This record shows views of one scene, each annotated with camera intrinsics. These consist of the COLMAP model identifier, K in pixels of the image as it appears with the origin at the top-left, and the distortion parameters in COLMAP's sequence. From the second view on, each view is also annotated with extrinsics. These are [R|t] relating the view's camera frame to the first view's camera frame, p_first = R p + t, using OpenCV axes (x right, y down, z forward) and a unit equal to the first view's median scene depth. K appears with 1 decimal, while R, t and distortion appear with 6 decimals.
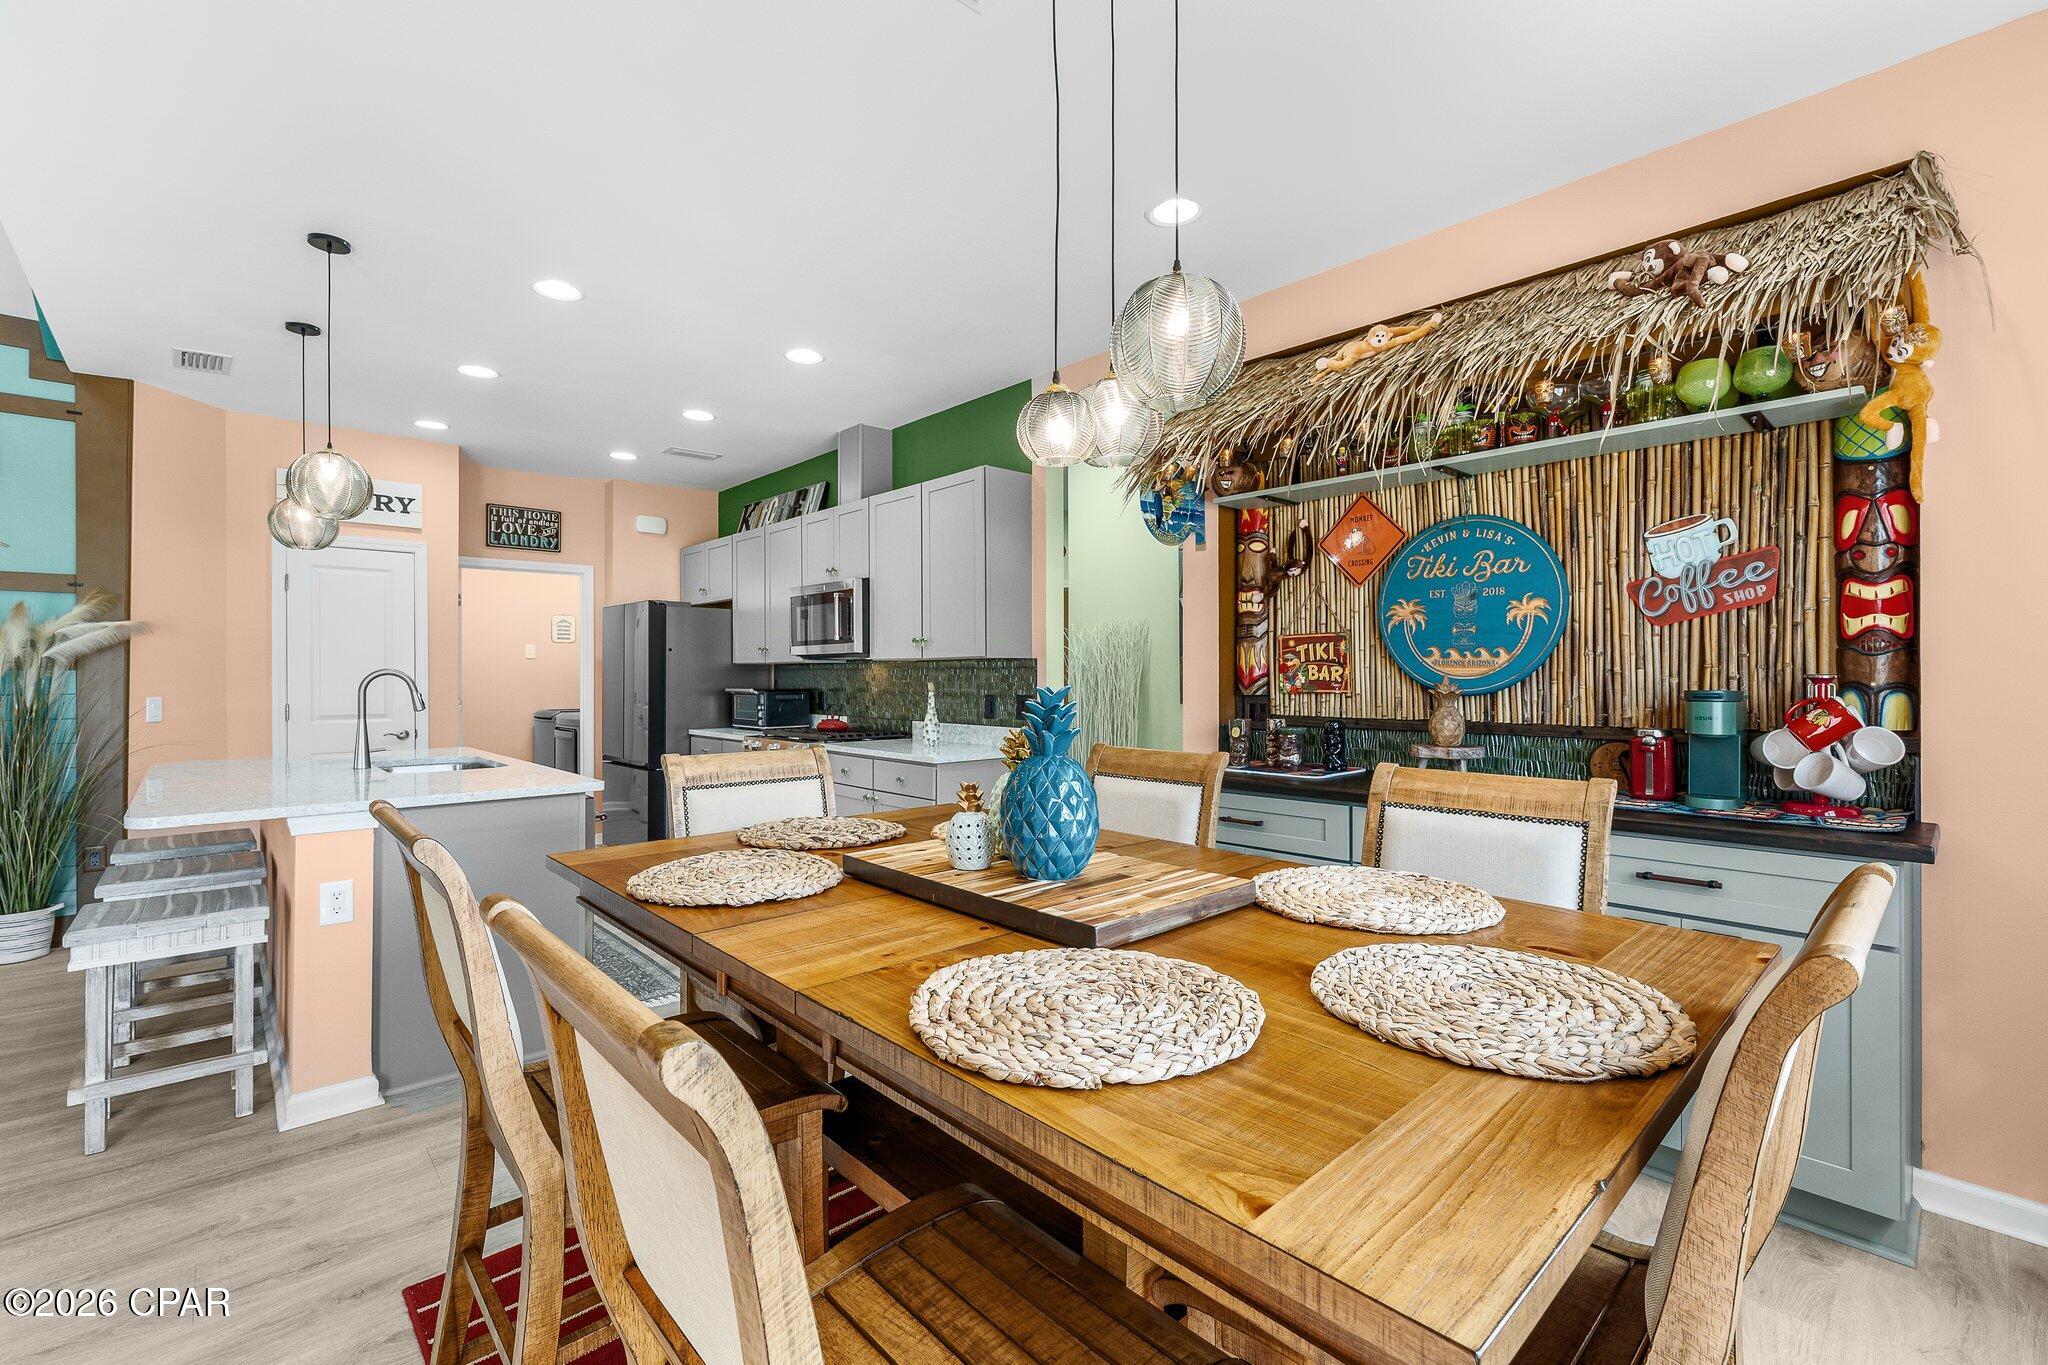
lens RADIAL K [[885.9, 0, 1011.7], [0, 885.9, 675.1], [0, 0, 1]] dist [0.001133, 0.000346]
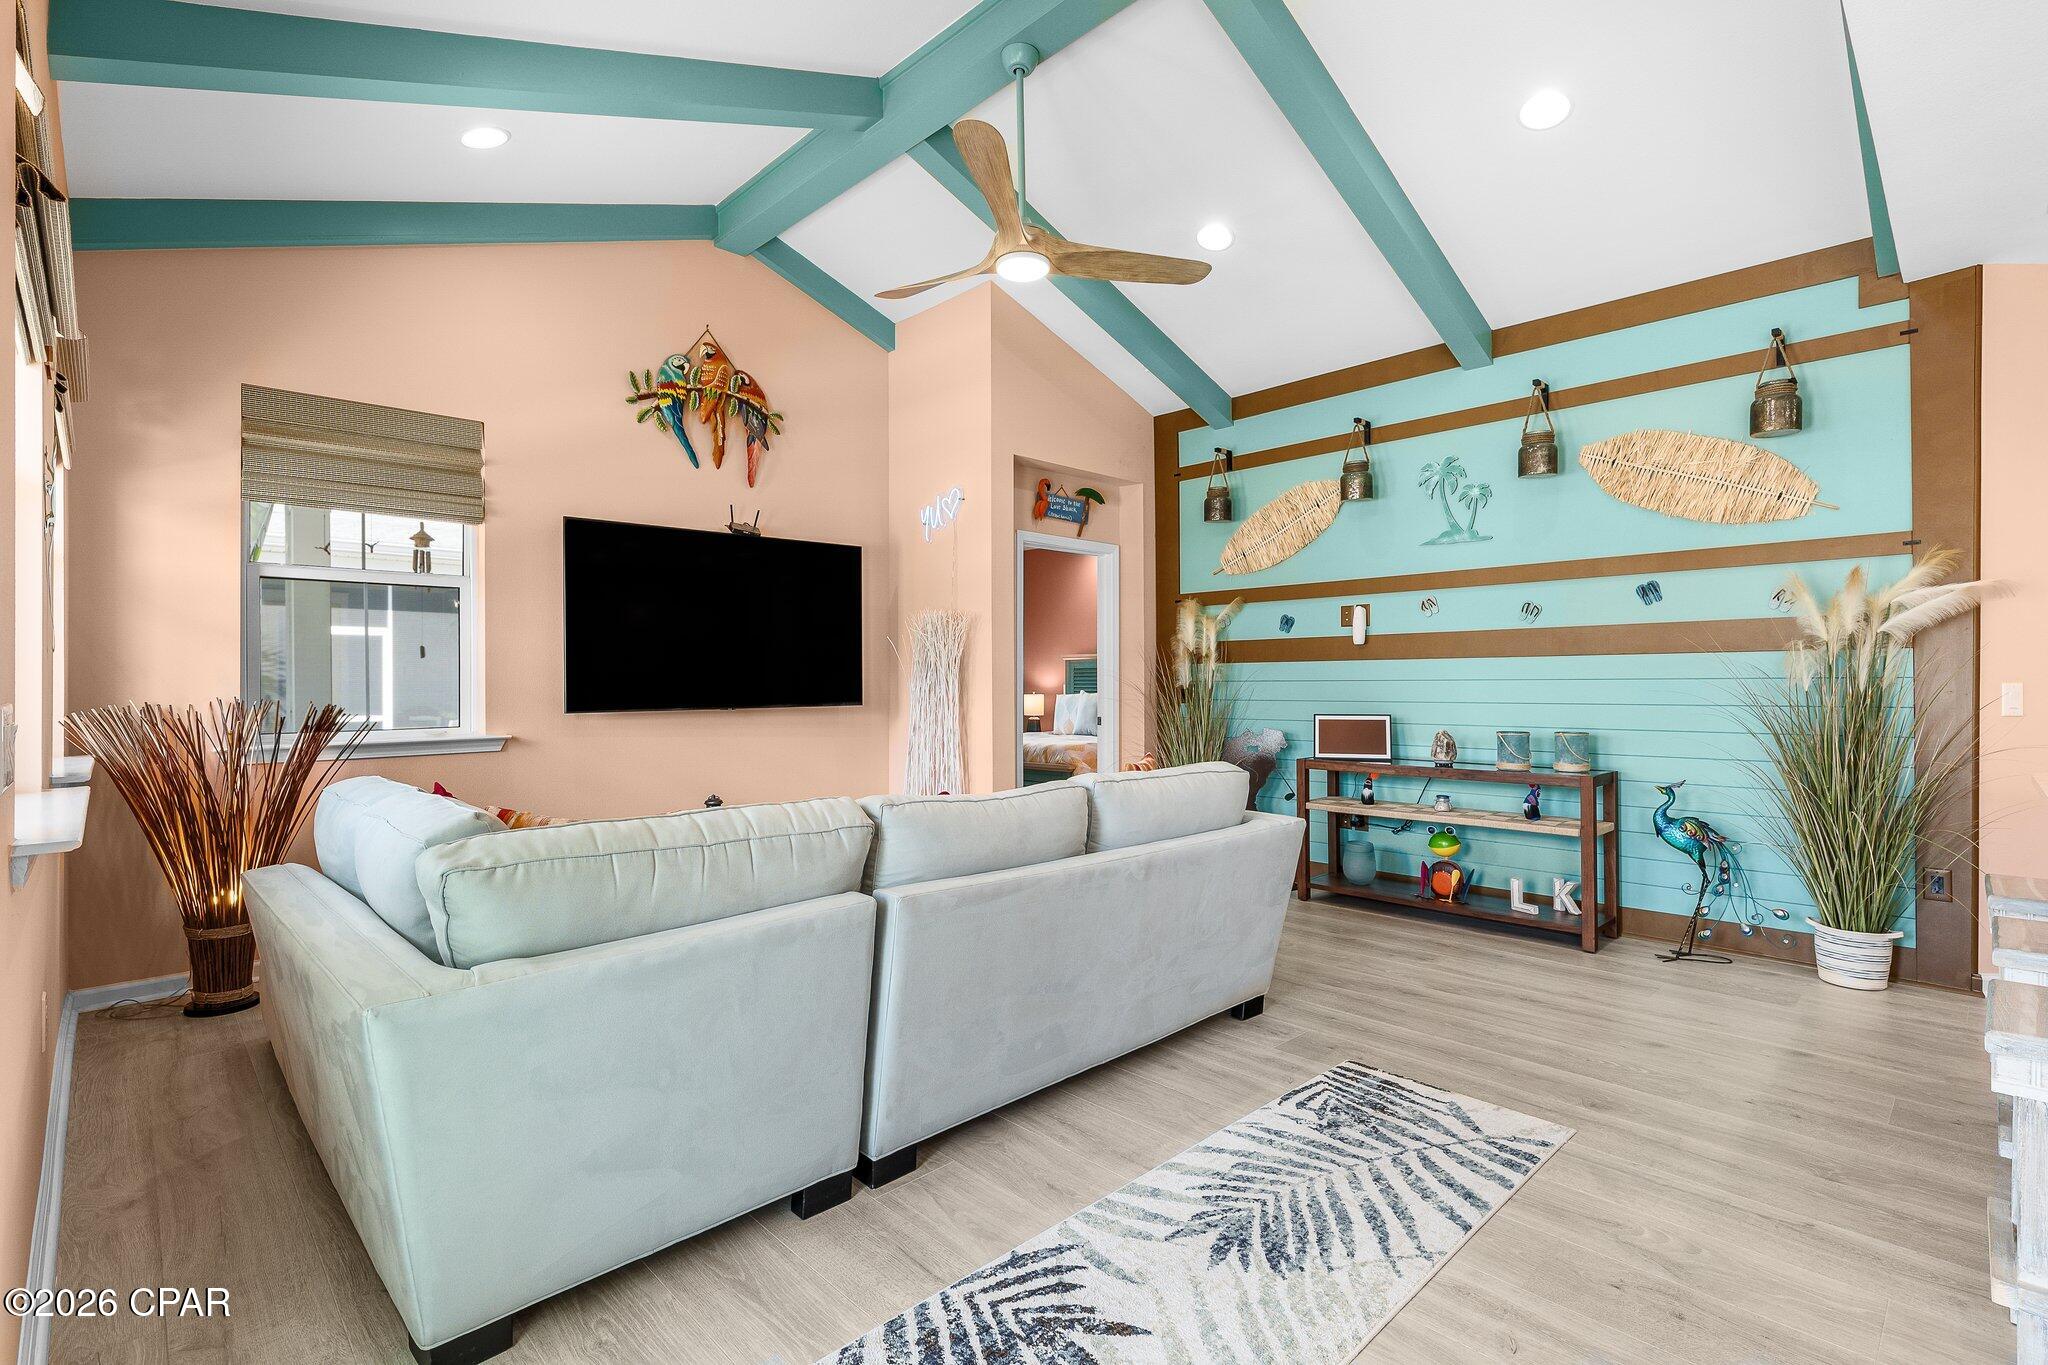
lens RADIAL K [[944.0, 0, 1020.0], [0, 944.0, 678.4], [0, 0, 1]] dist [-0.000810, -0.000540]
pose [[0.037791, -0.000920, -0.999285, -0.228527], [0.005416, 0.999985, -0.000716, 0.018482], [0.999271, -0.005385, 0.037796, 0.154163]]
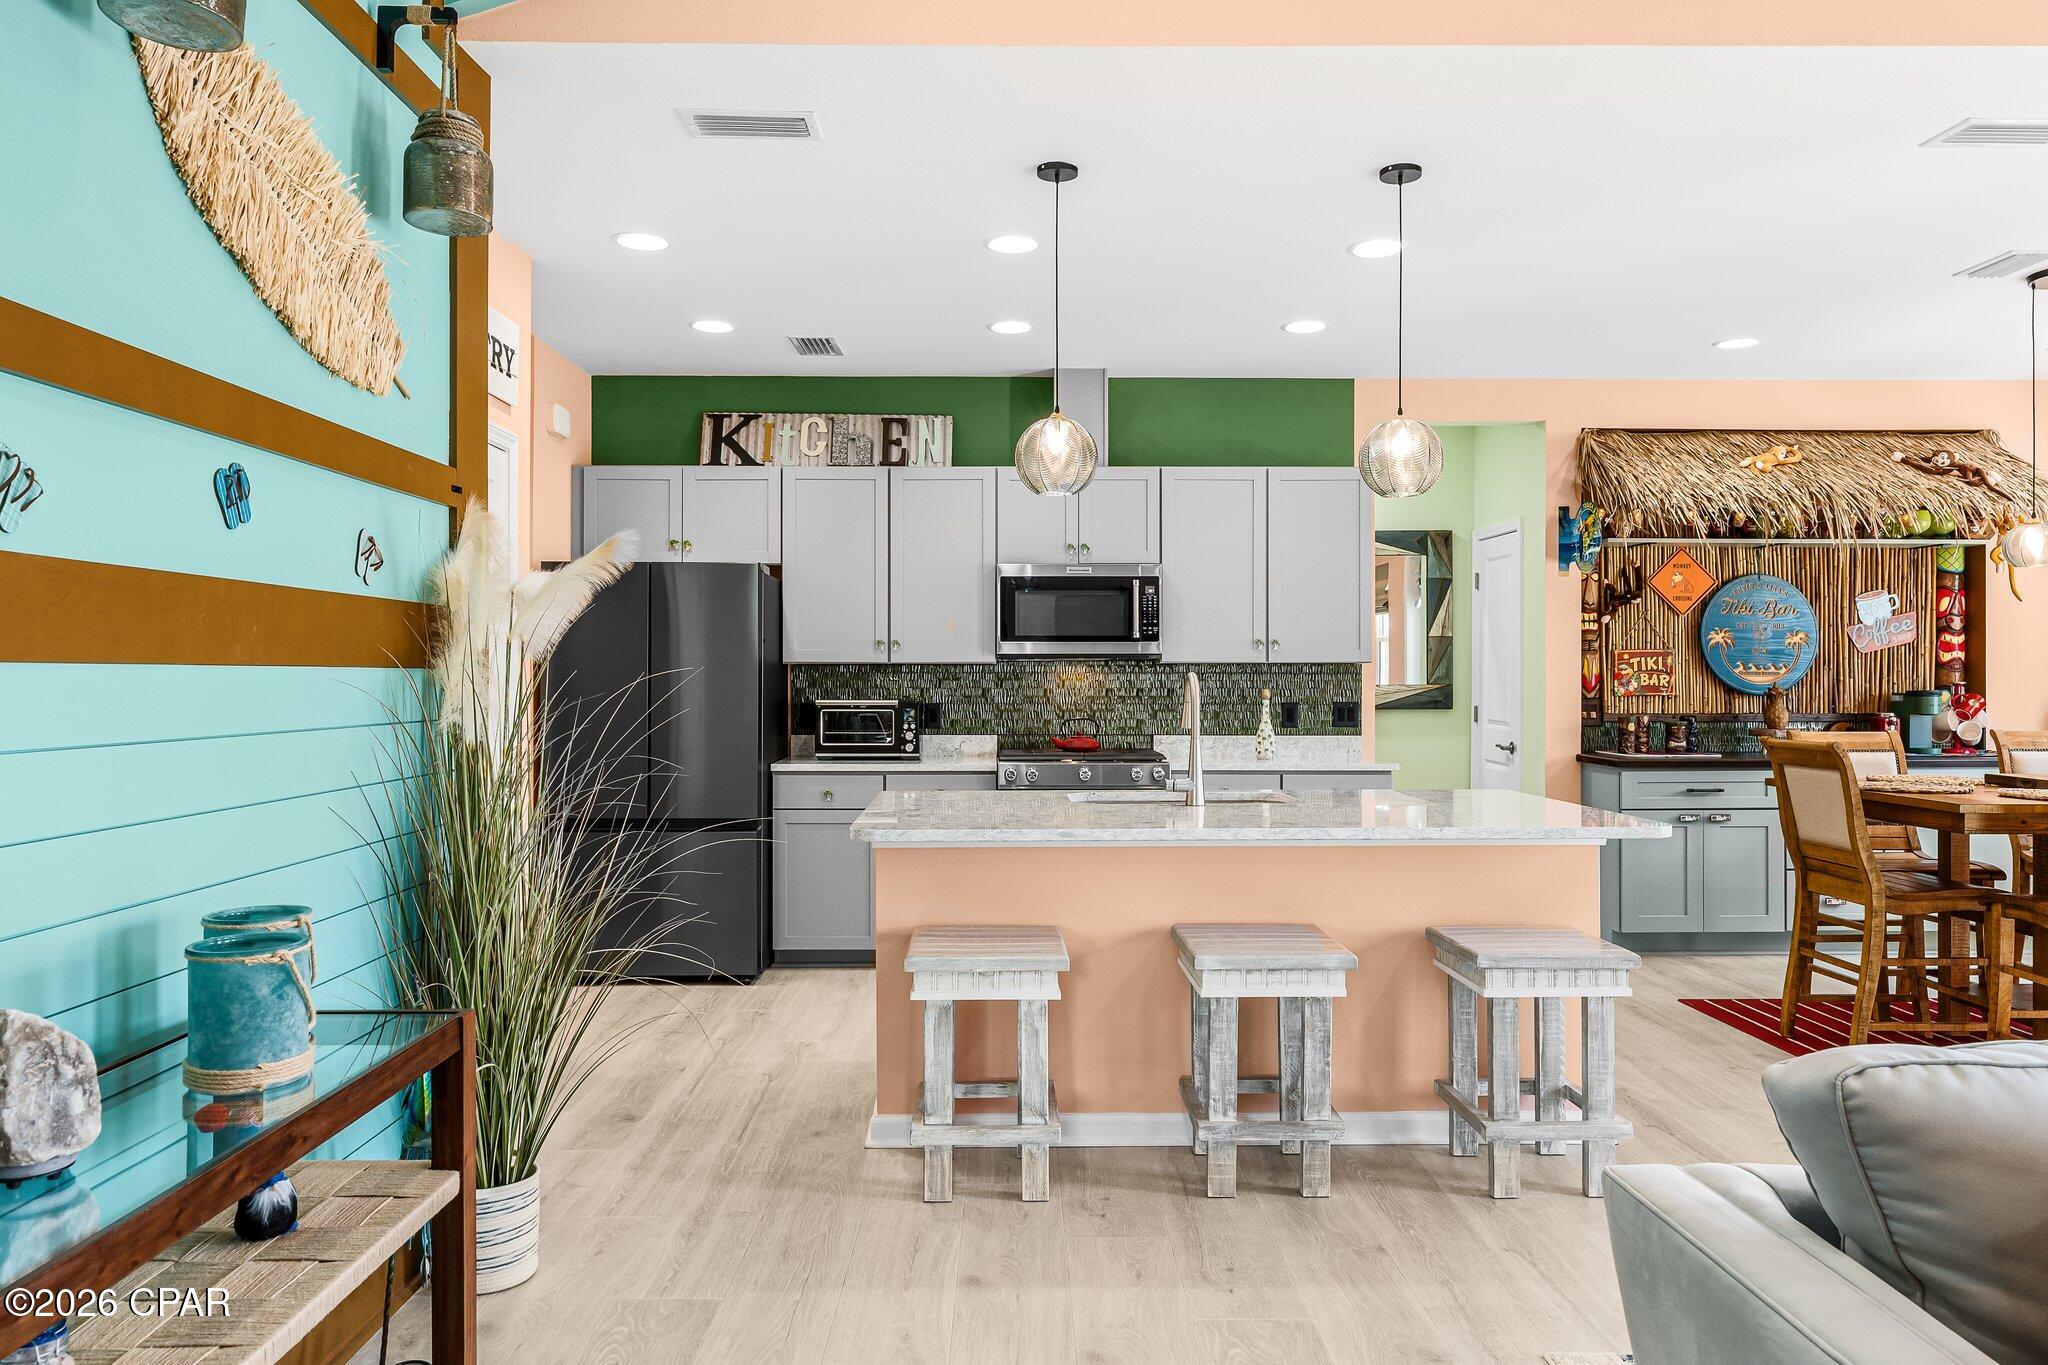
lens RADIAL K [[1377.0, 0, 1009.2], [0, 1377.0, 673.7], [0, 0, 1]] dist [0.006770, -0.009289]
pose [[0.660611, 0.004818, 0.750713, -1.439864], [-0.001375, 0.999985, -0.005207, 0.000323], [-0.750727, 0.002407, 0.660608, 0.294350]]
